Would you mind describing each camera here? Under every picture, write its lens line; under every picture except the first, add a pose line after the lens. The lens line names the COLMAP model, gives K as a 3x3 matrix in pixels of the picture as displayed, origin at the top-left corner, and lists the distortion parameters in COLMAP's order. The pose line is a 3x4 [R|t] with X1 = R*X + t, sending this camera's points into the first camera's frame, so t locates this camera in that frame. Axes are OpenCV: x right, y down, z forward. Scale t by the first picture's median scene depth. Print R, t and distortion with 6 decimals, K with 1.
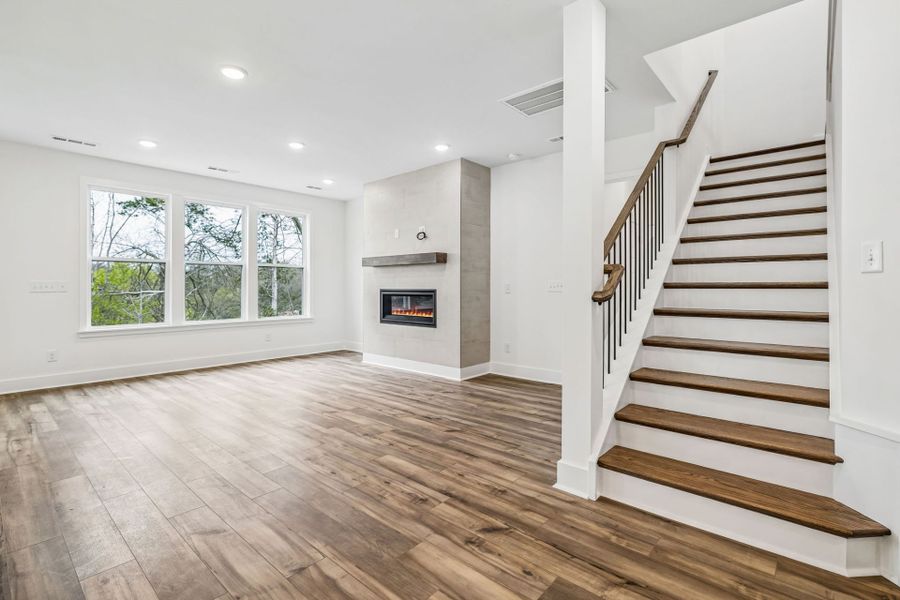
lens RADIAL K [[410.7, 0, 469.0], [0, 410.7, 289.9], [0, 0, 1]] dist [-0.006805, 0.002220]
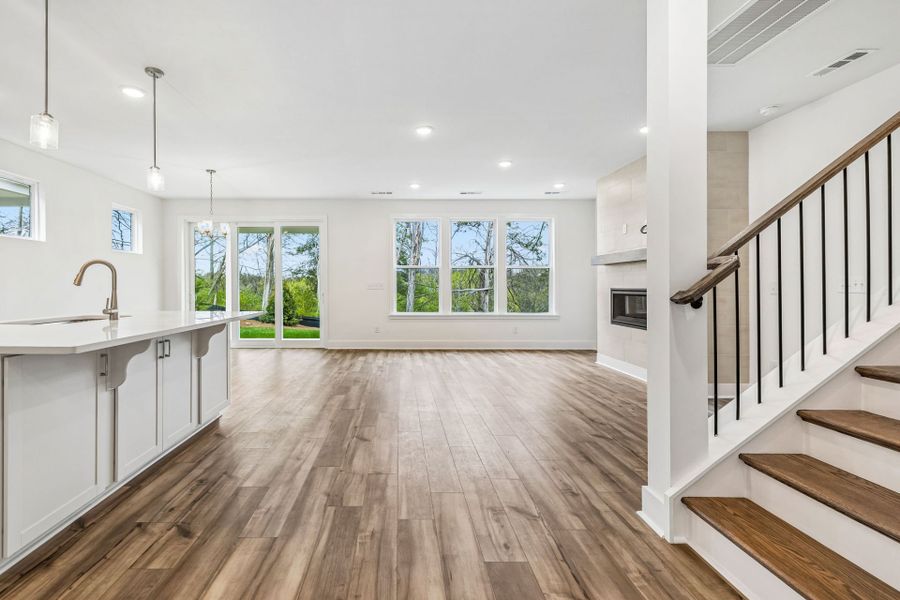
lens RADIAL K [[410.7, 0, 407.4], [0, 410.7, 286.4], [0, 0, 1]] dist [-0.006805, 0.002220]
pose [[0.660852, -0.000471, -0.750516, 0.267651], [-0.005382, 0.999971, -0.005367, 0.002049], [0.750497, 0.007586, 0.660831, 0.025754]]
